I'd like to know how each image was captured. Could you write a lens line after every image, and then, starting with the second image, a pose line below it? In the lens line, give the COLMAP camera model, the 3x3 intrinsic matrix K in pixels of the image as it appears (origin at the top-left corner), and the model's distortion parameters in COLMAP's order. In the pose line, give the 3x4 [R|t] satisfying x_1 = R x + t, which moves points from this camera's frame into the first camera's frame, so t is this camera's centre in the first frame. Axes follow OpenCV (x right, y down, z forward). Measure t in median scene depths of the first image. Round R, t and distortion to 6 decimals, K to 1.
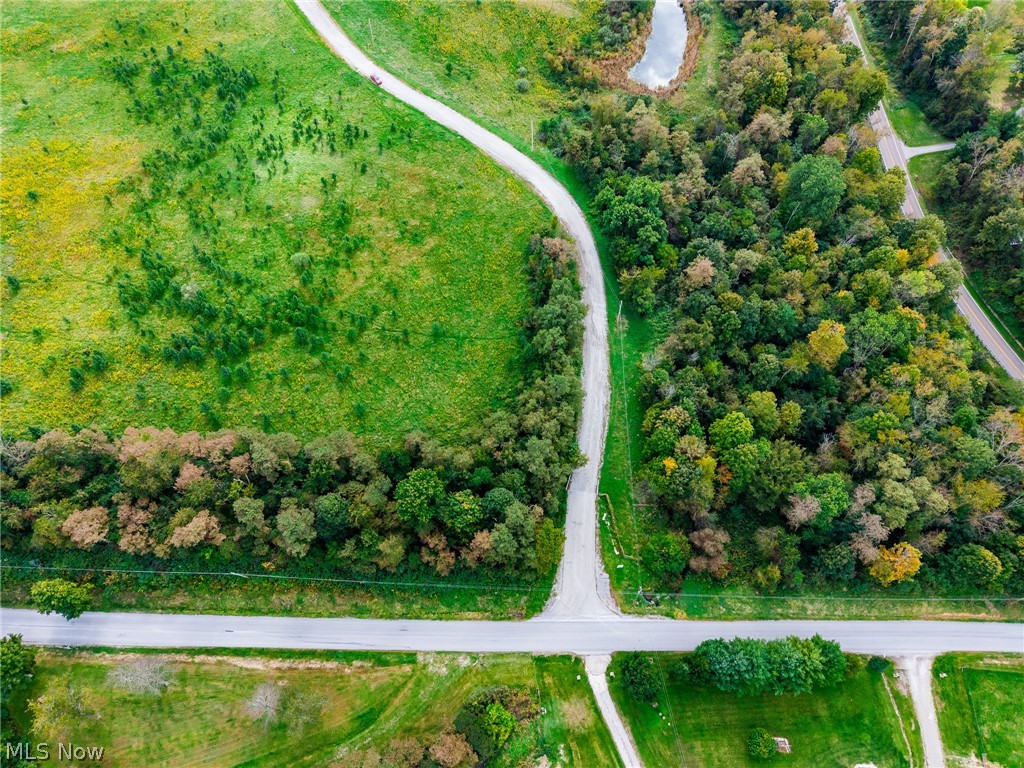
lens RADIAL K [[696.3, 0, 512.0], [0, 696.3, 384.0], [0, 0, 1]] dist [0.023057, -0.017083]
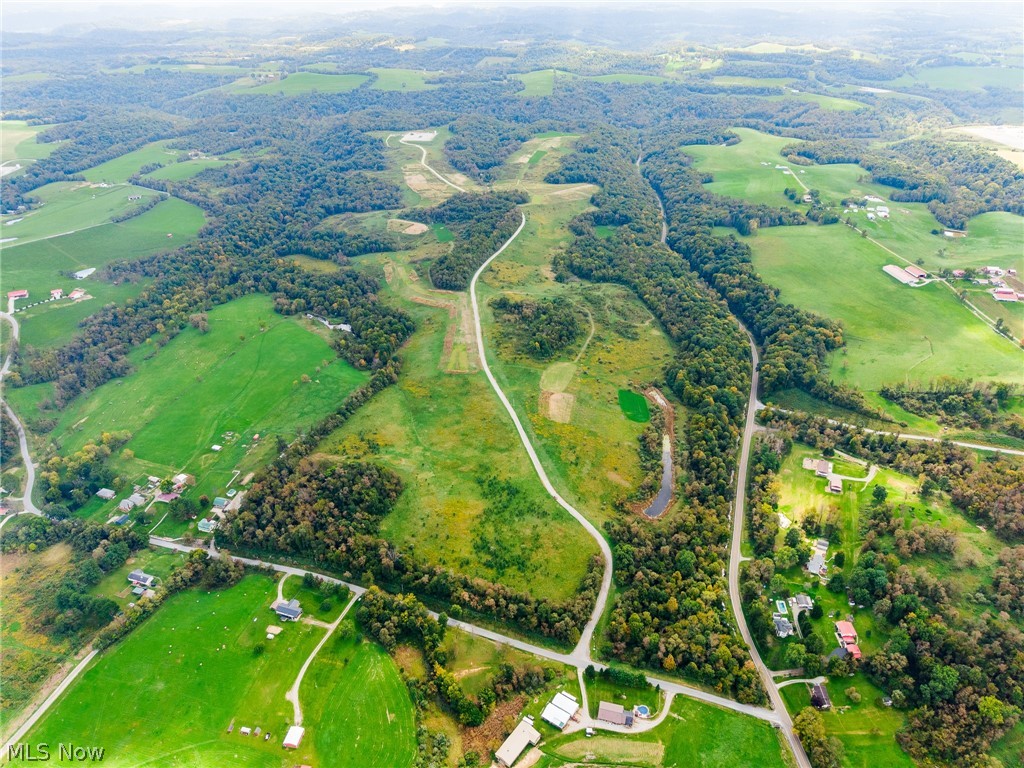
lens RADIAL K [[696.3, 0, 512.0], [0, 696.3, 384.0], [0, 0, 1]] dist [0.023057, -0.017083]
pose [[0.959380, 0.152109, -0.237596, 0.344167], [-0.246218, 0.862576, -0.441972, 0.673815], [0.137717, 0.482520, 0.864990, -2.409125]]
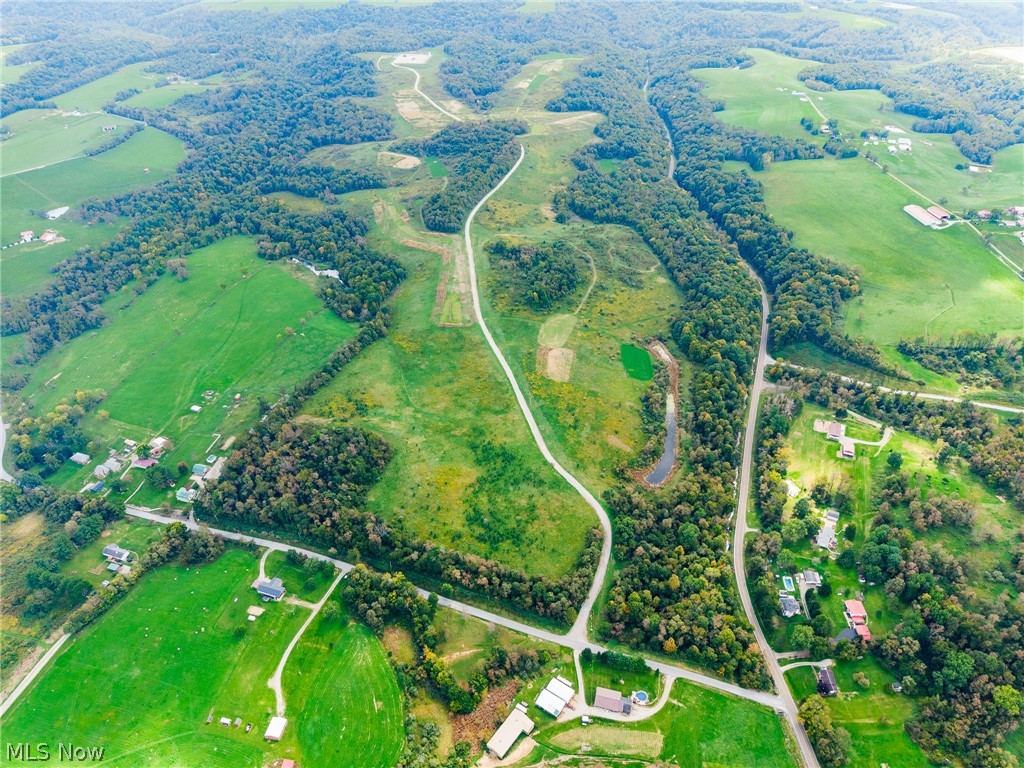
lens RADIAL K [[696.3, 0, 512.0], [0, 696.3, 384.0], [0, 0, 1]] dist [0.023057, -0.017083]
pose [[0.958933, 0.176276, -0.222203, 0.288350], [-0.247678, 0.902183, -0.353160, 0.419998], [0.138213, 0.393692, 0.908792, -2.261733]]
